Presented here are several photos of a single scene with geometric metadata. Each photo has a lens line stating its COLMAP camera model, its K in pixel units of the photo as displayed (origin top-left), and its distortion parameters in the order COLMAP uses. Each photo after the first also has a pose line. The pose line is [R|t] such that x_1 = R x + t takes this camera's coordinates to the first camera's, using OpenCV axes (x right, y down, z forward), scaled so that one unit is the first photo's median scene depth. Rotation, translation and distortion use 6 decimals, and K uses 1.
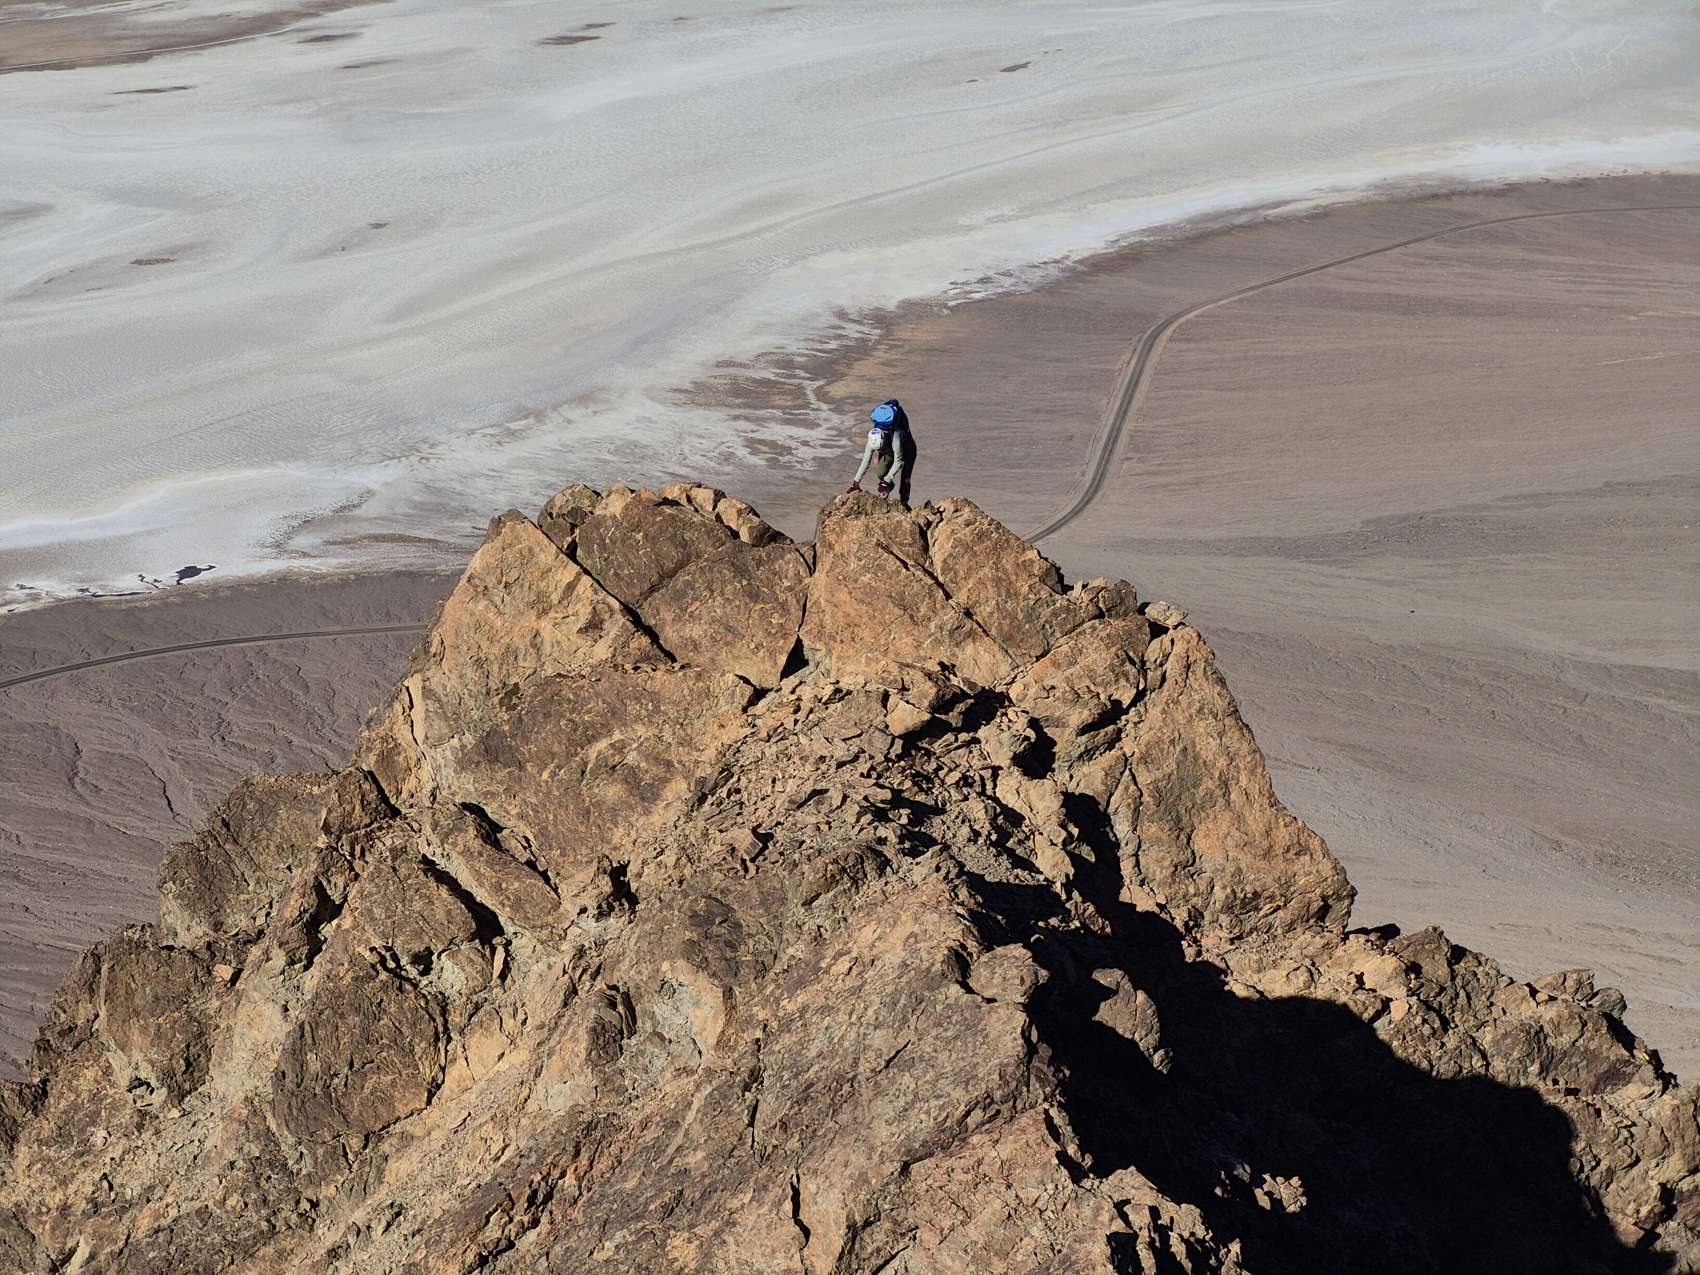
lens RADIAL K [[3656.6, 0, 768.2], [0, 3656.6, 642.1], [0, 0, 1]] dist [-0.019603, 0.000000]
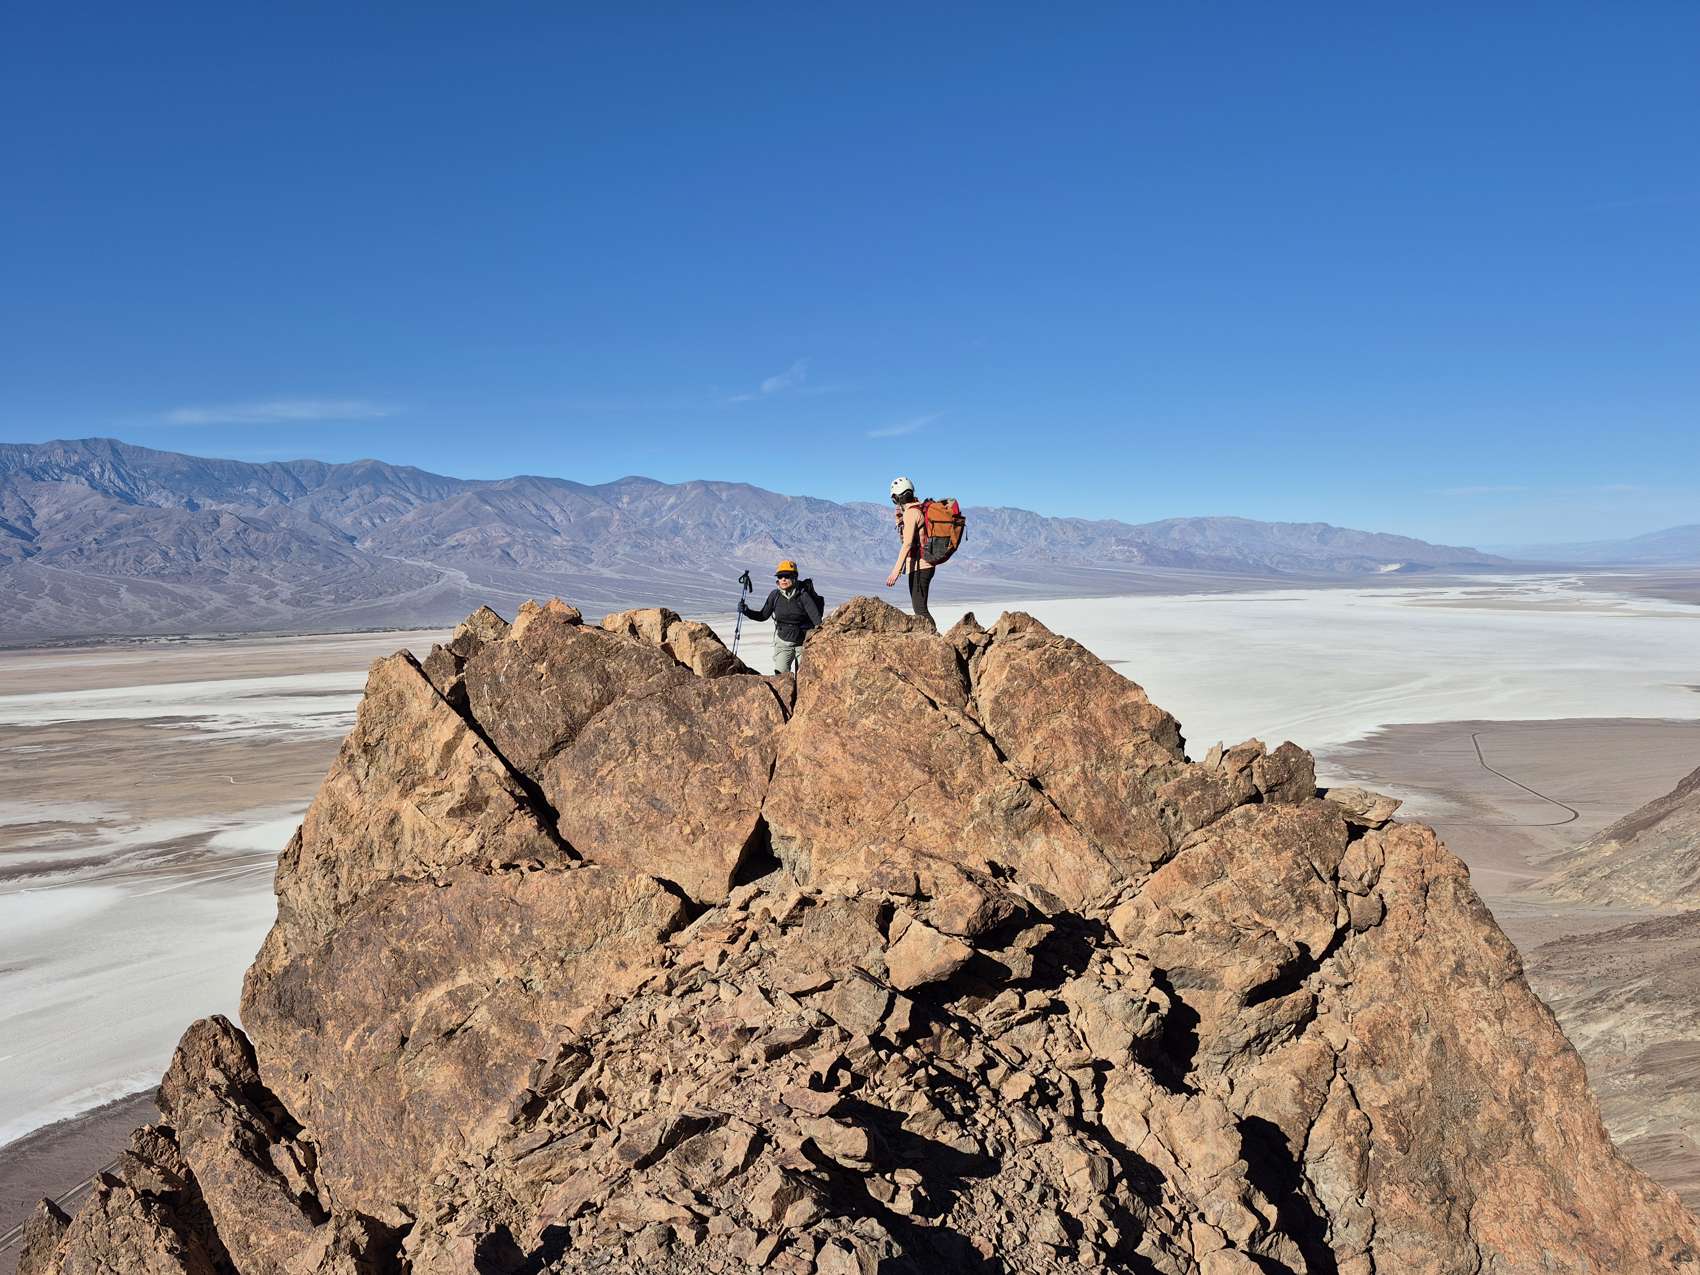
lens RADIAL K [[1156.4, 0, 831.7], [0, 1156.4, 610.3], [0, 0, 1]] dist [0.078604, -0.074971]
pose [[0.995368, 0.004170, -0.096043, 0.039245], [-0.031714, 0.957374, -0.287104, 0.021110], [0.090752, 0.288820, 0.953073, 0.803419]]
